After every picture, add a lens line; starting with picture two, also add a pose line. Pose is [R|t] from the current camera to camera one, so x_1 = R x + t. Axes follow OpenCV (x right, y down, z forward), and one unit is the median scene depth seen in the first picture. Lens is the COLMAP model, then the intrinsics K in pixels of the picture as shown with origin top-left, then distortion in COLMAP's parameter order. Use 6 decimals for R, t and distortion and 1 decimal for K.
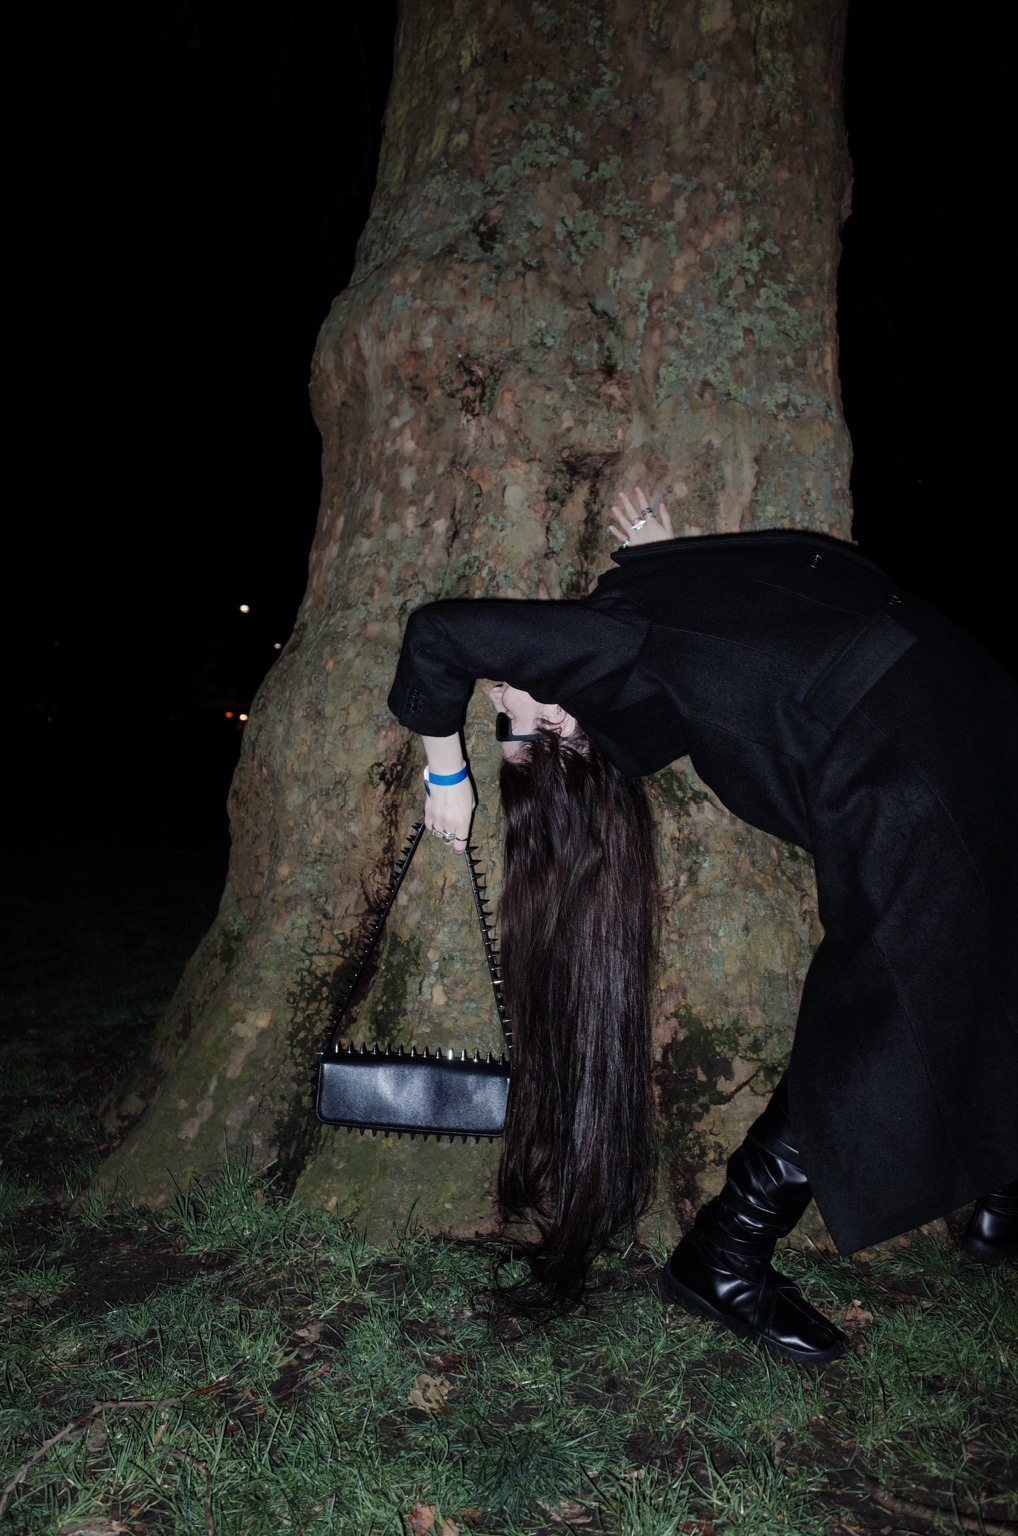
lens RADIAL K [[1211.9, 0, 509.3], [0, 1211.9, 772.5], [0, 0, 1]] dist [-0.038717, 0.037449]
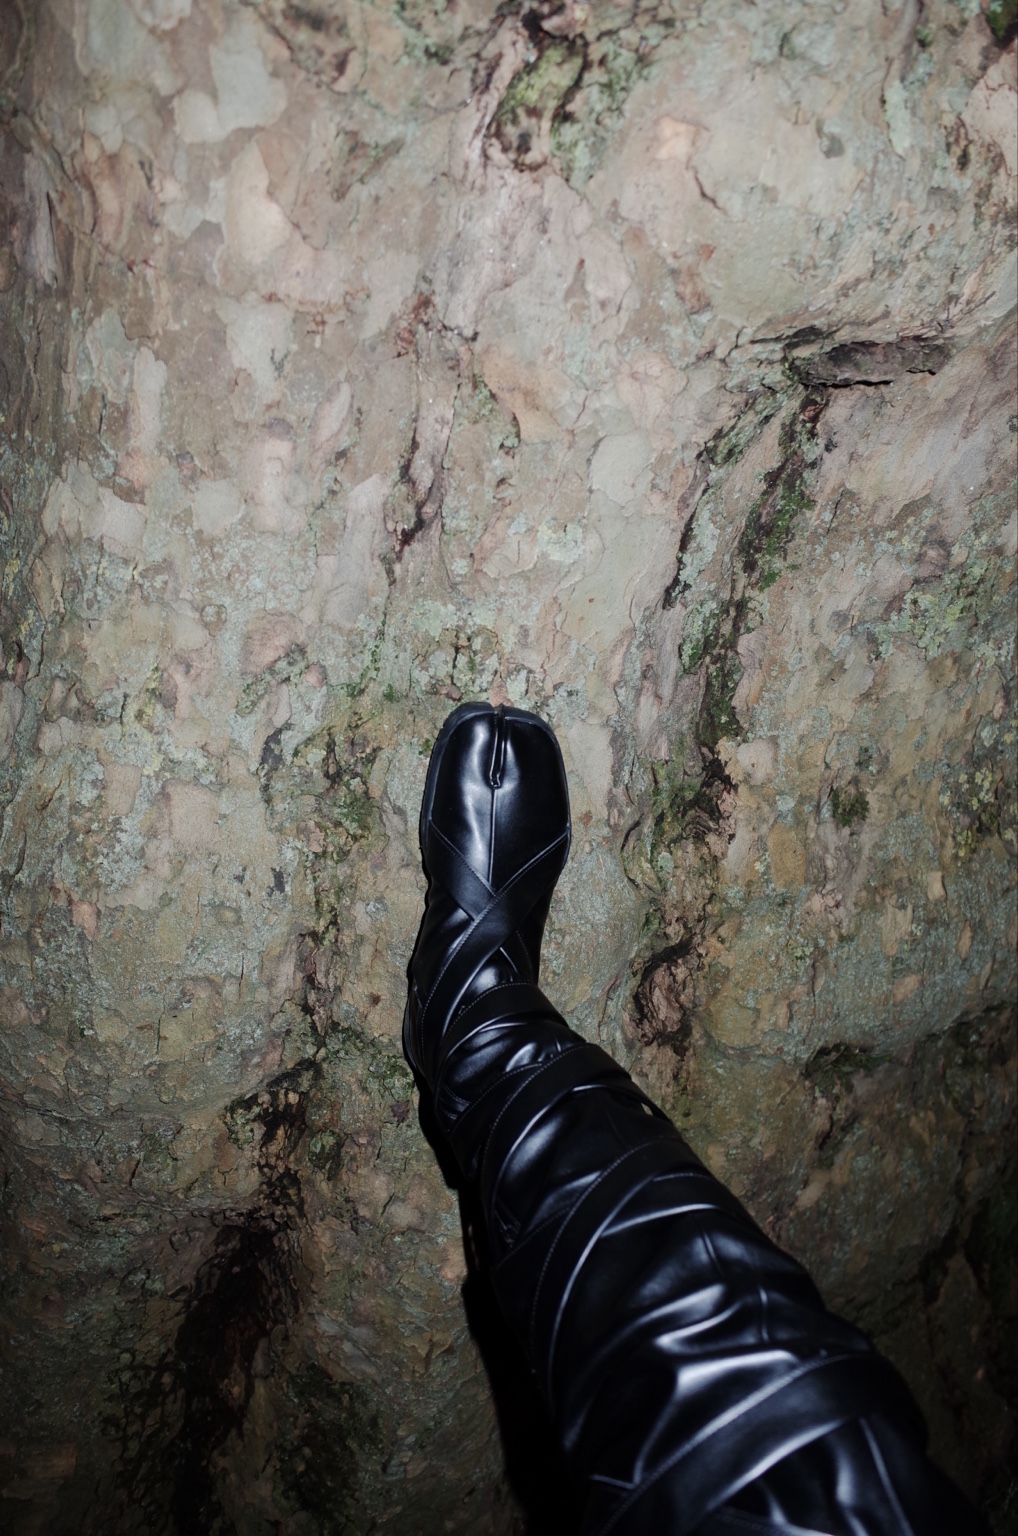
lens RADIAL K [[1211.9, 0, 510.5], [0, 1211.9, 766.1], [0, 0, 1]] dist [-0.038717, 0.037449]
pose [[0.942760, -0.122665, 0.310092, -0.129867], [-0.132250, 0.716106, 0.685349, -0.378776], [-0.306127, -0.687129, 0.658893, 0.726988]]
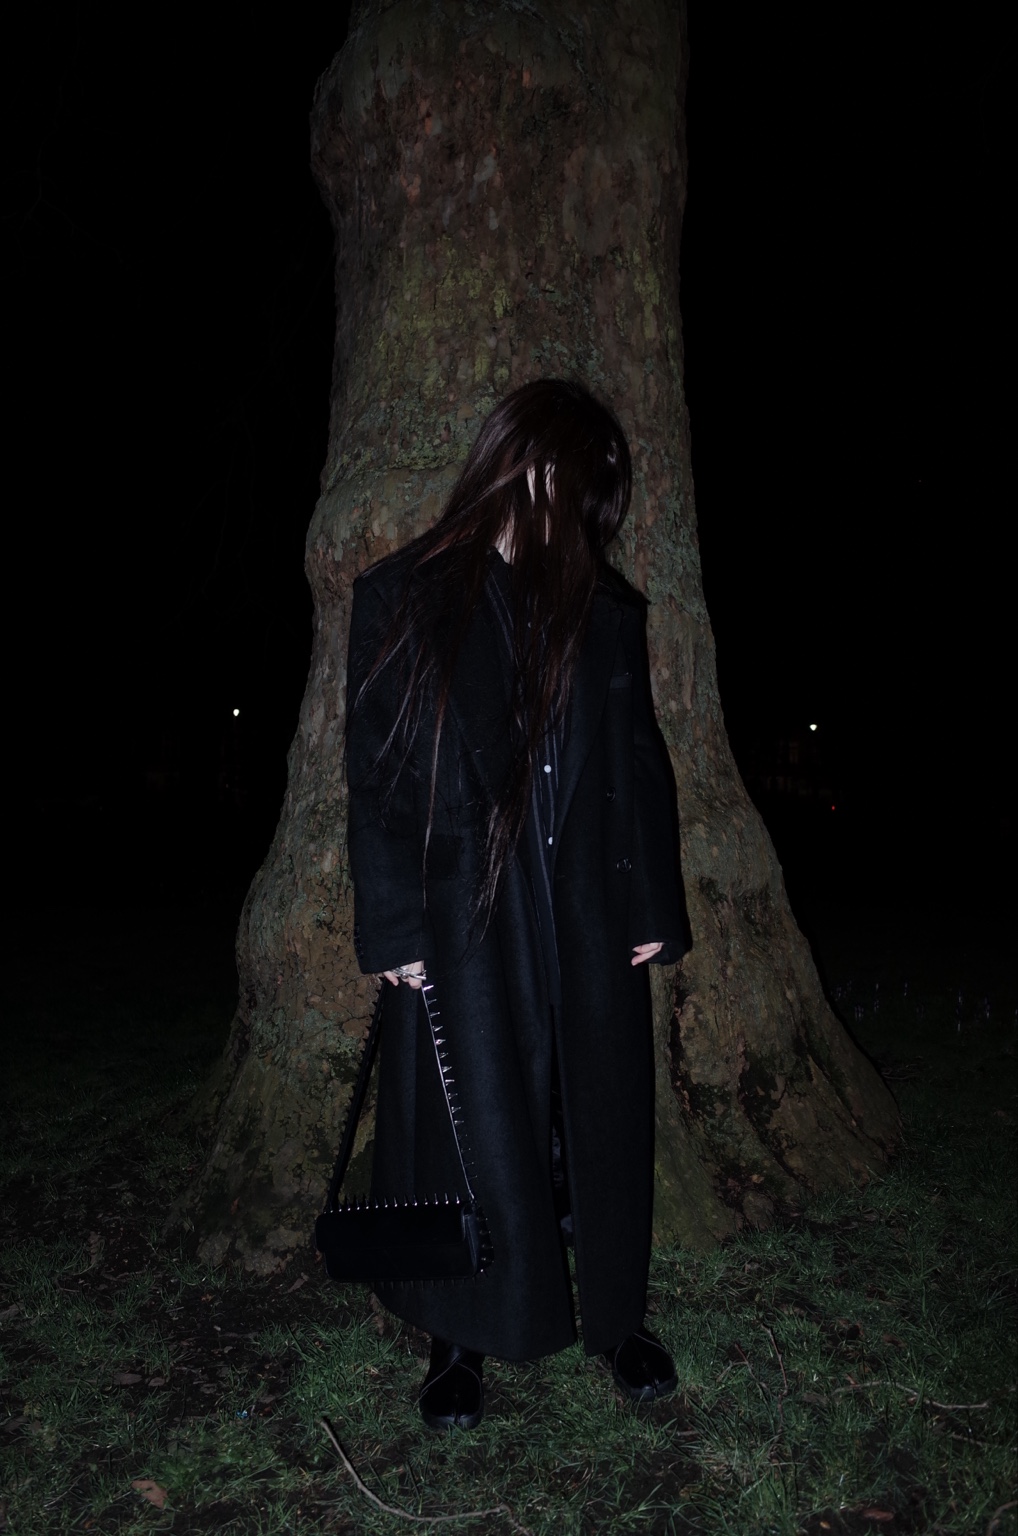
lens RADIAL K [[1211.9, 0, 511.2], [0, 1211.9, 766.7], [0, 0, 1]] dist [-0.038717, 0.037449]
pose [[0.738990, -0.006013, 0.673689, -0.899495], [0.034842, 0.998963, -0.029303, -0.091290], [-0.672815, 0.045127, 0.738433, 0.105724]]
